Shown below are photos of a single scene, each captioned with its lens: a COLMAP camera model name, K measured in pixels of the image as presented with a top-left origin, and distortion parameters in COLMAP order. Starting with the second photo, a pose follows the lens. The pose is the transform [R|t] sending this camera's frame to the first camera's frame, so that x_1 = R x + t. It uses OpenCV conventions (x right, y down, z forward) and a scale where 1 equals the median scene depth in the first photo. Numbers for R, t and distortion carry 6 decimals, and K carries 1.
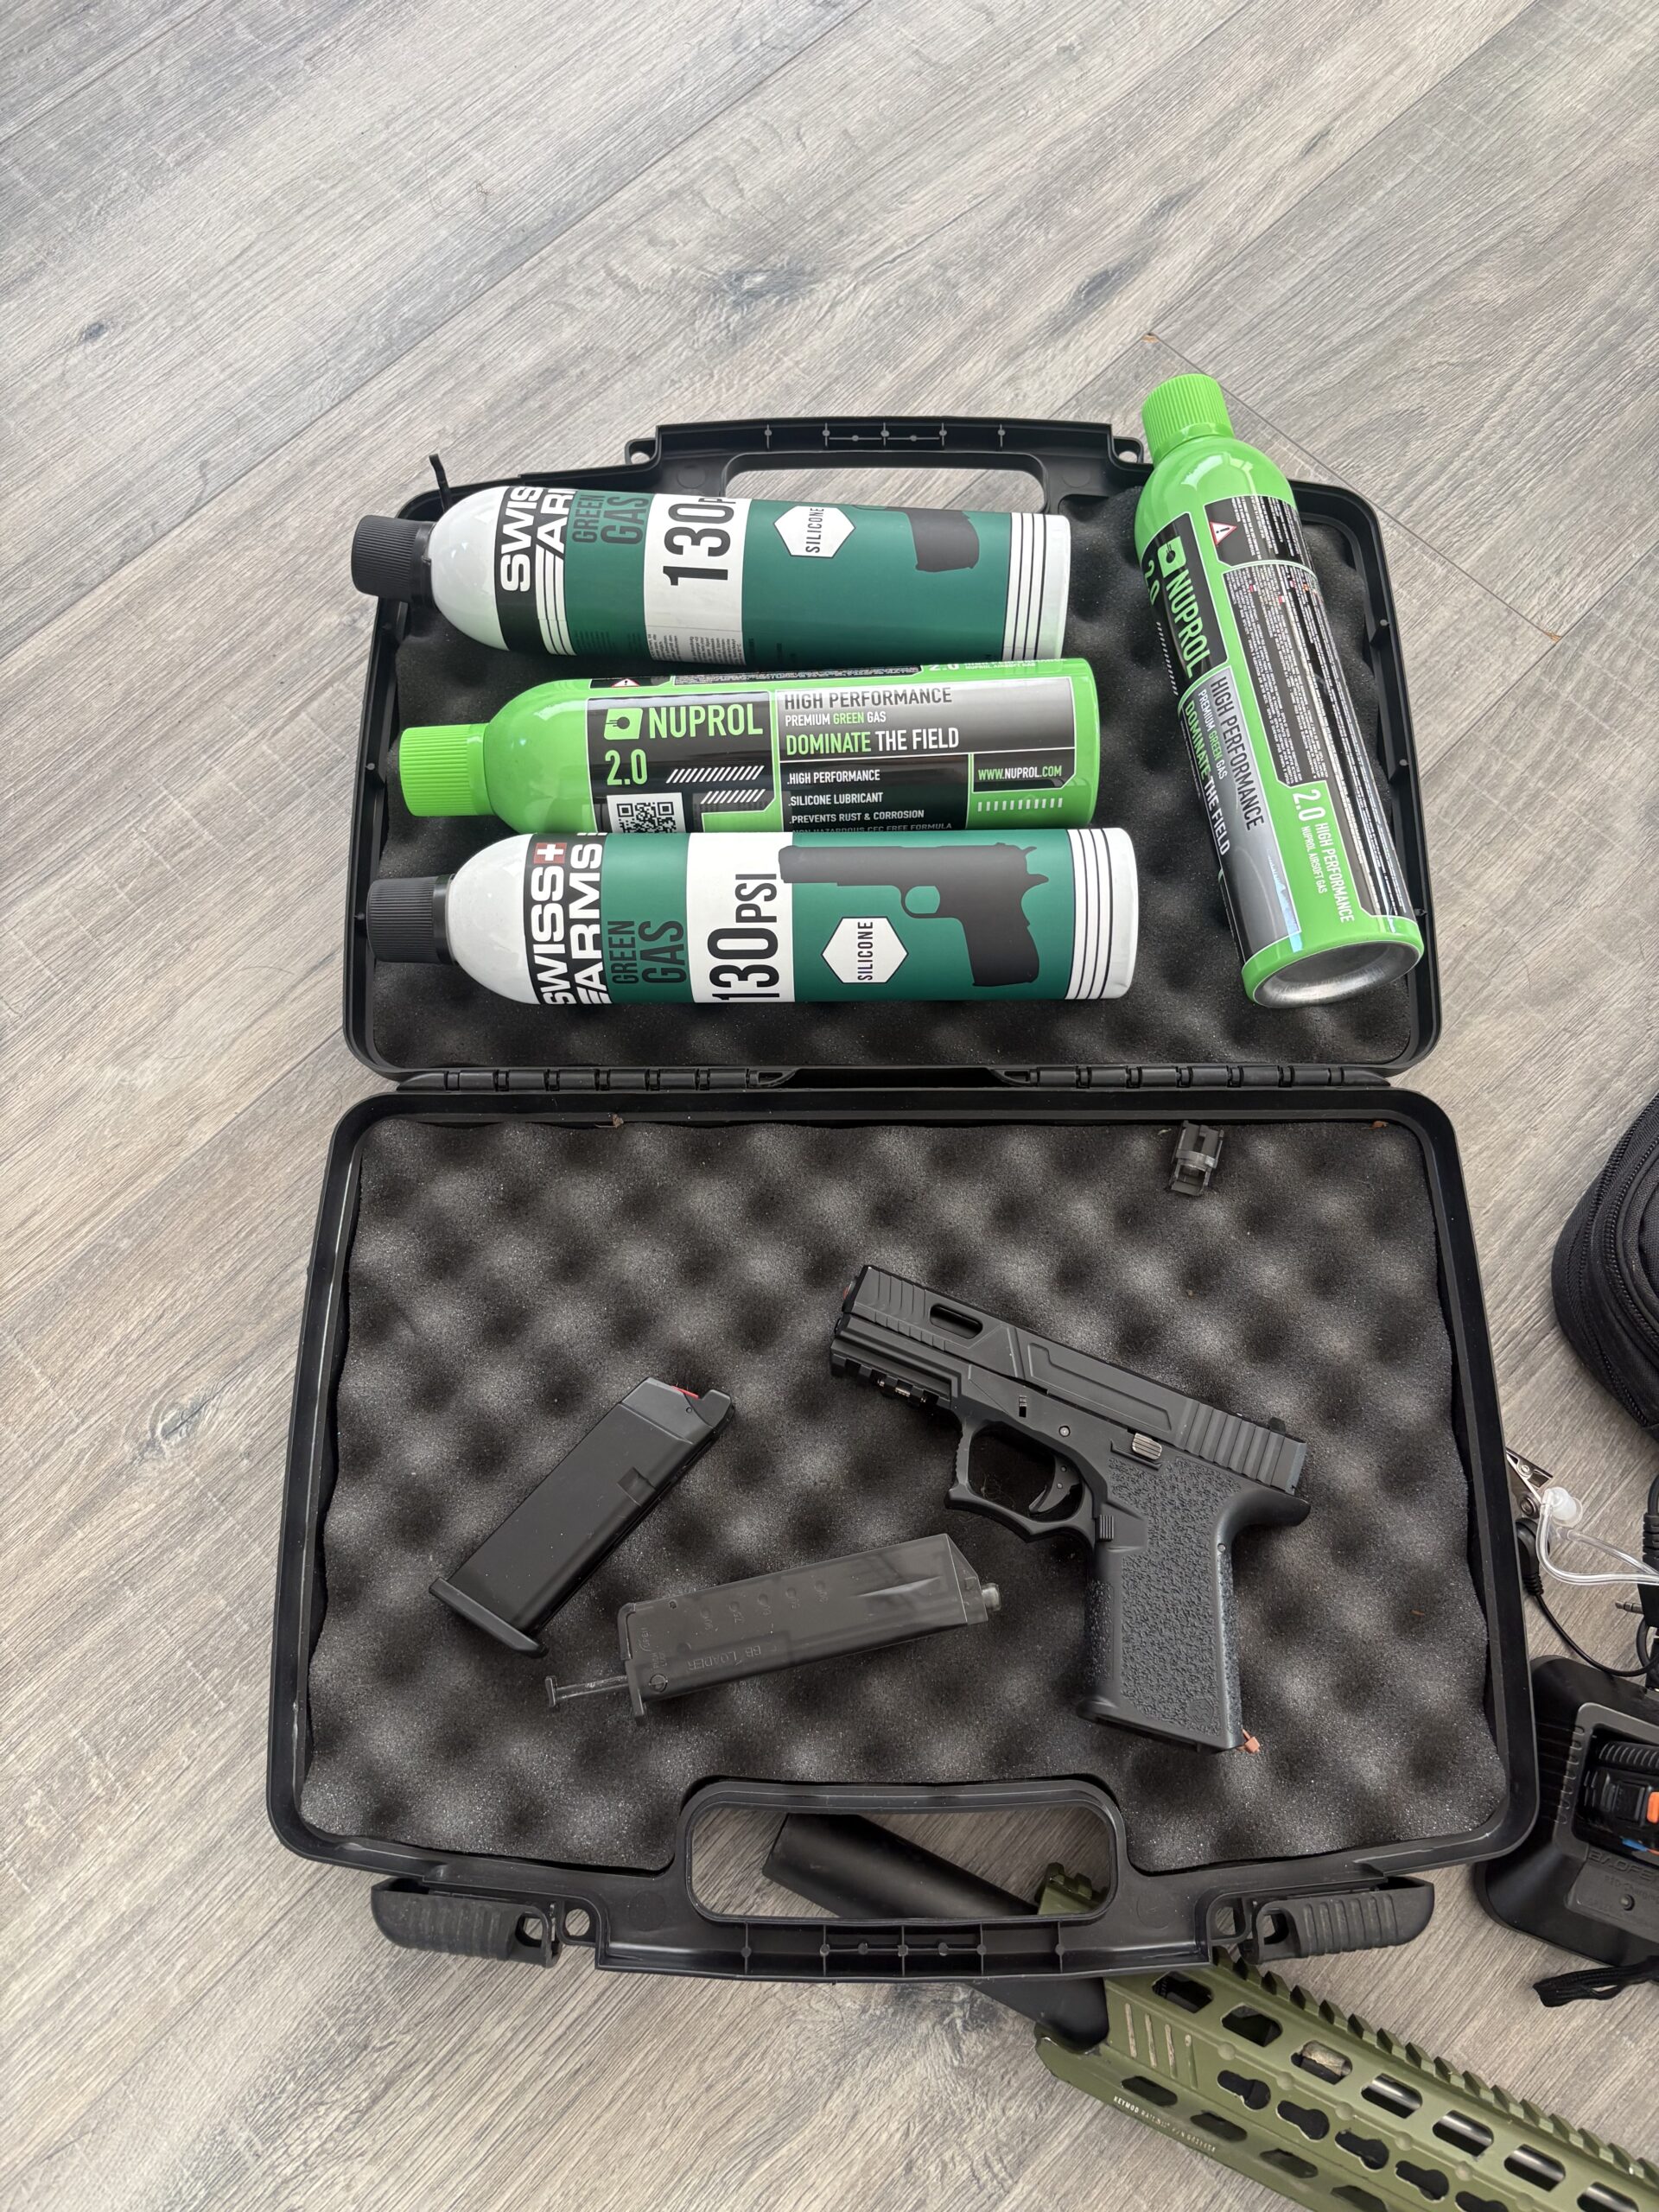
lens RADIAL K [[1665.6, 0, 829.5], [0, 1665.6, 1106.0], [0, 0, 1]] dist [-0.004473, -0.006252]
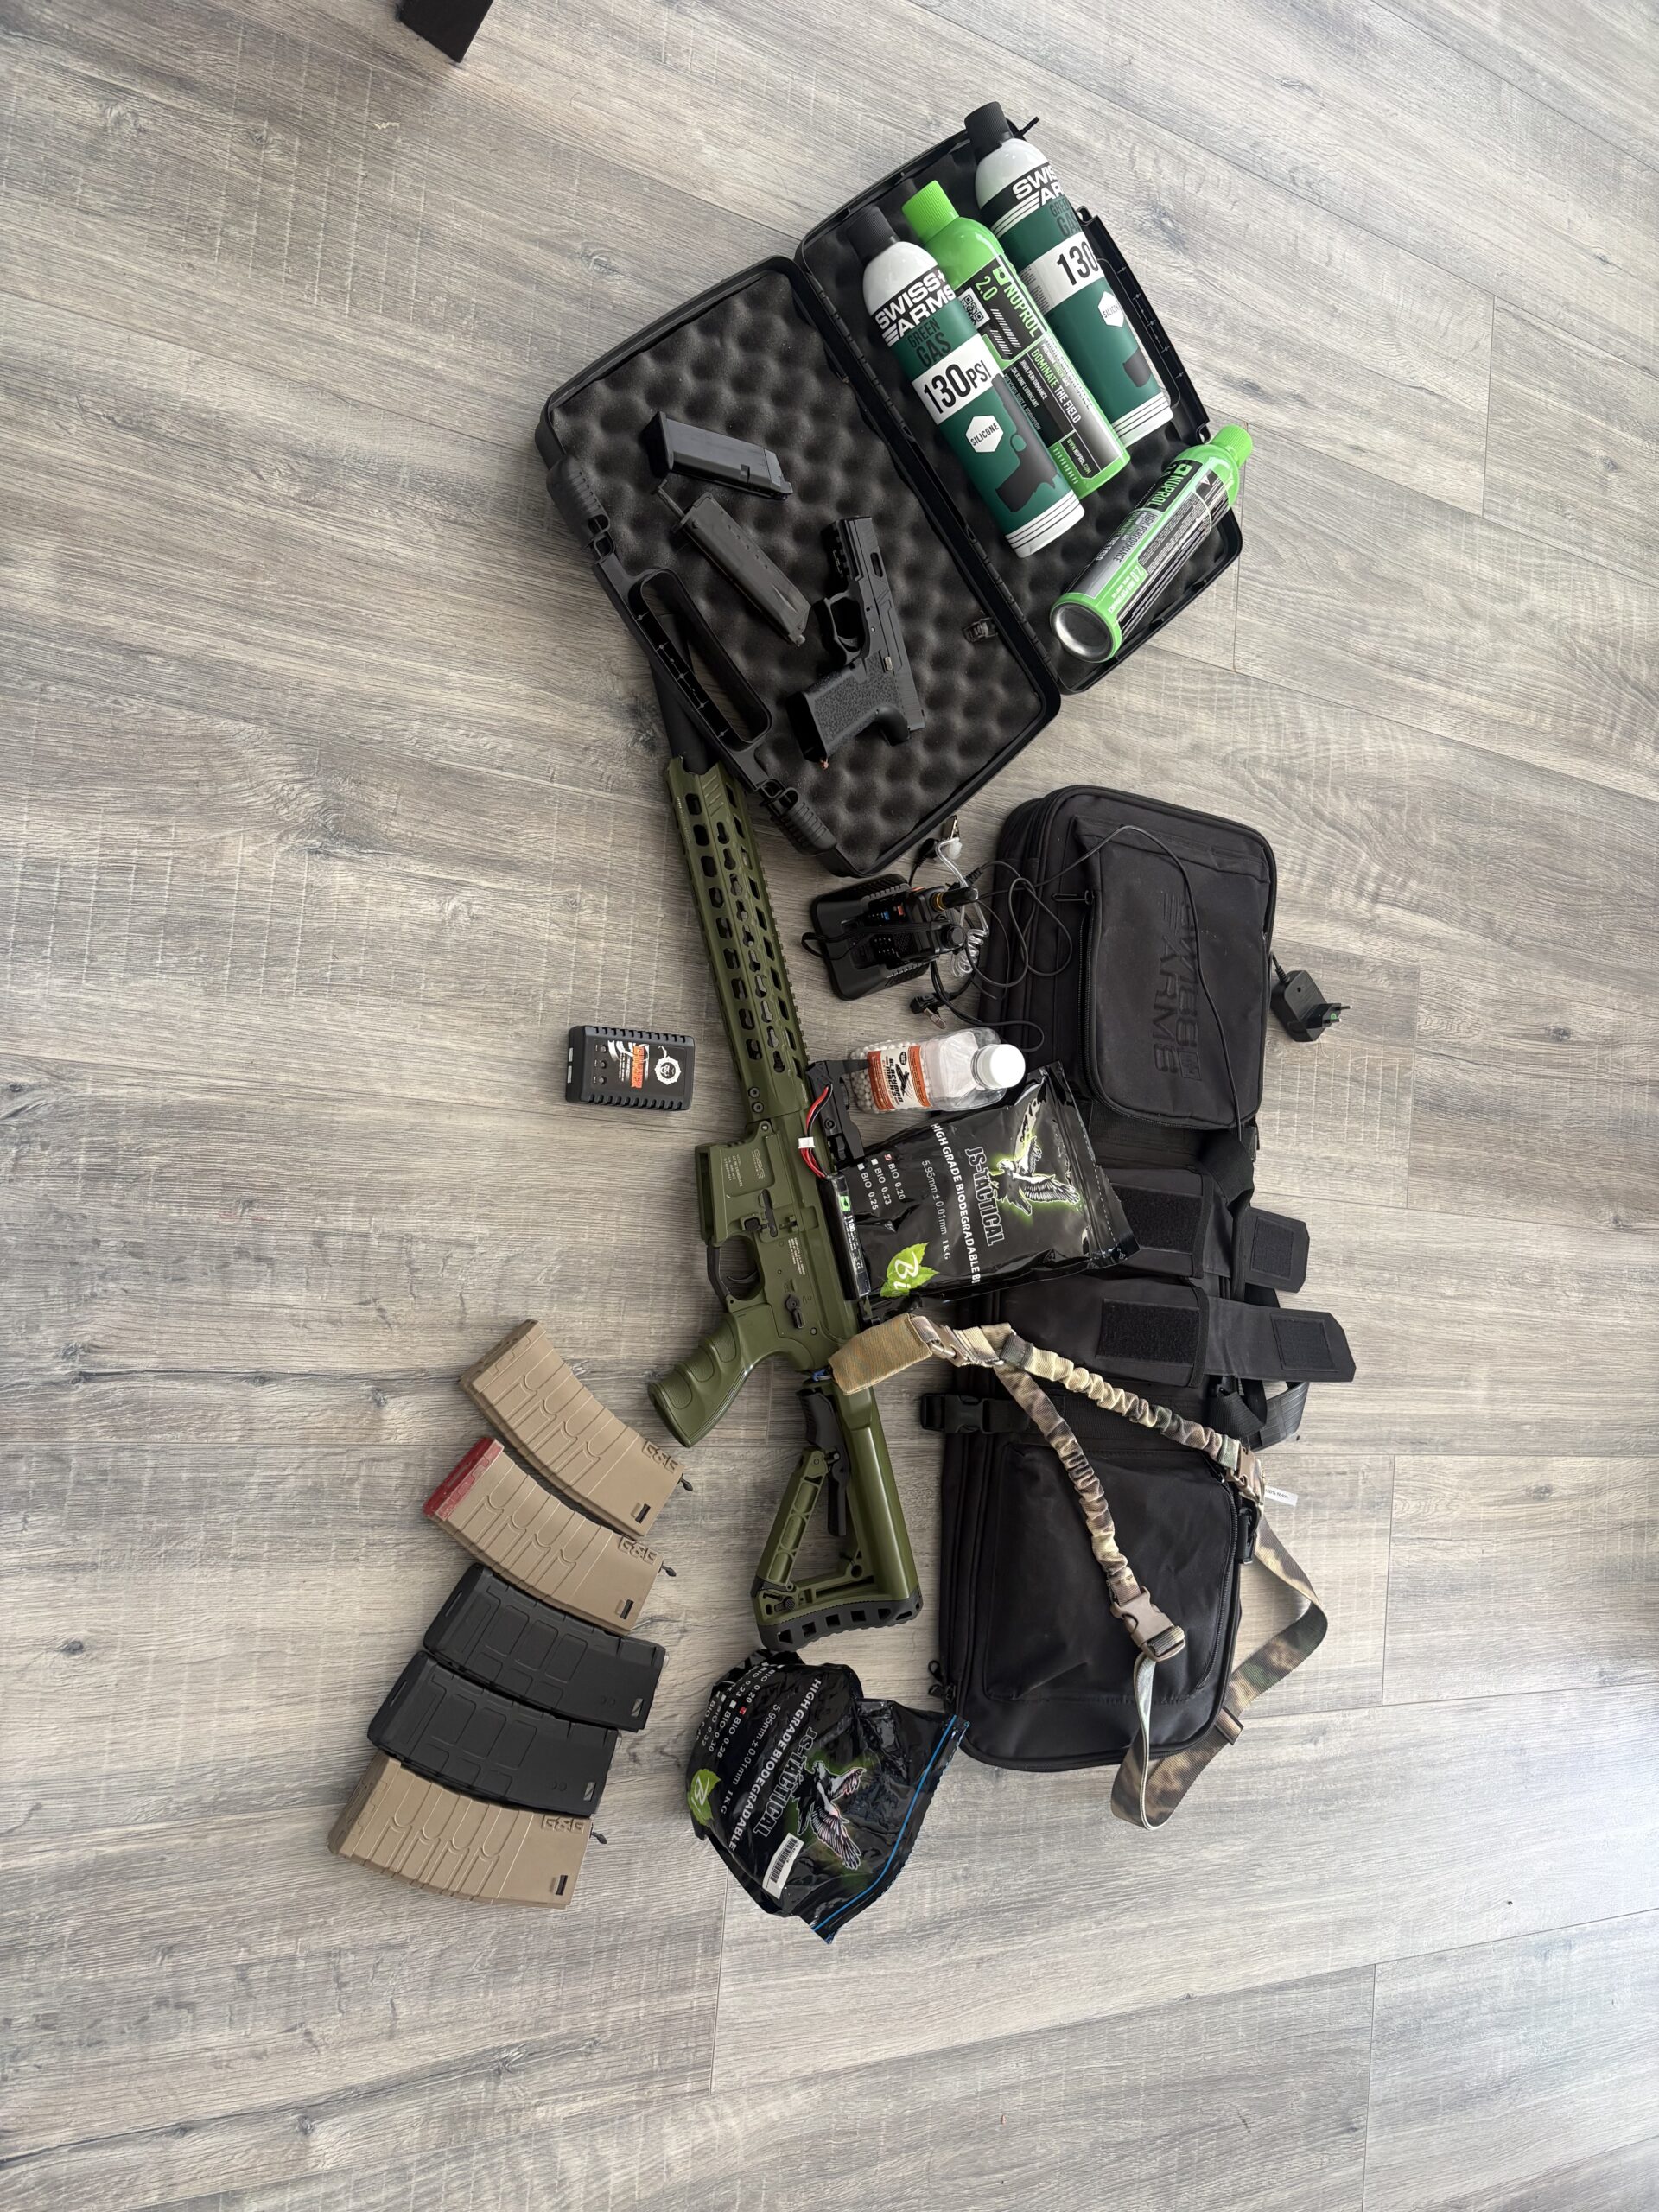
lens RADIAL K [[1570.2, 0, 829.5], [0, 1570.2, 1106.0], [0, 0, 1]] dist [-0.028324, -0.000475]
pose [[0.557046, 0.768675, 0.314387, -0.056422], [-0.789679, 0.607457, -0.086041, 0.755726], [-0.257114, -0.200336, 0.945388, -1.027663]]
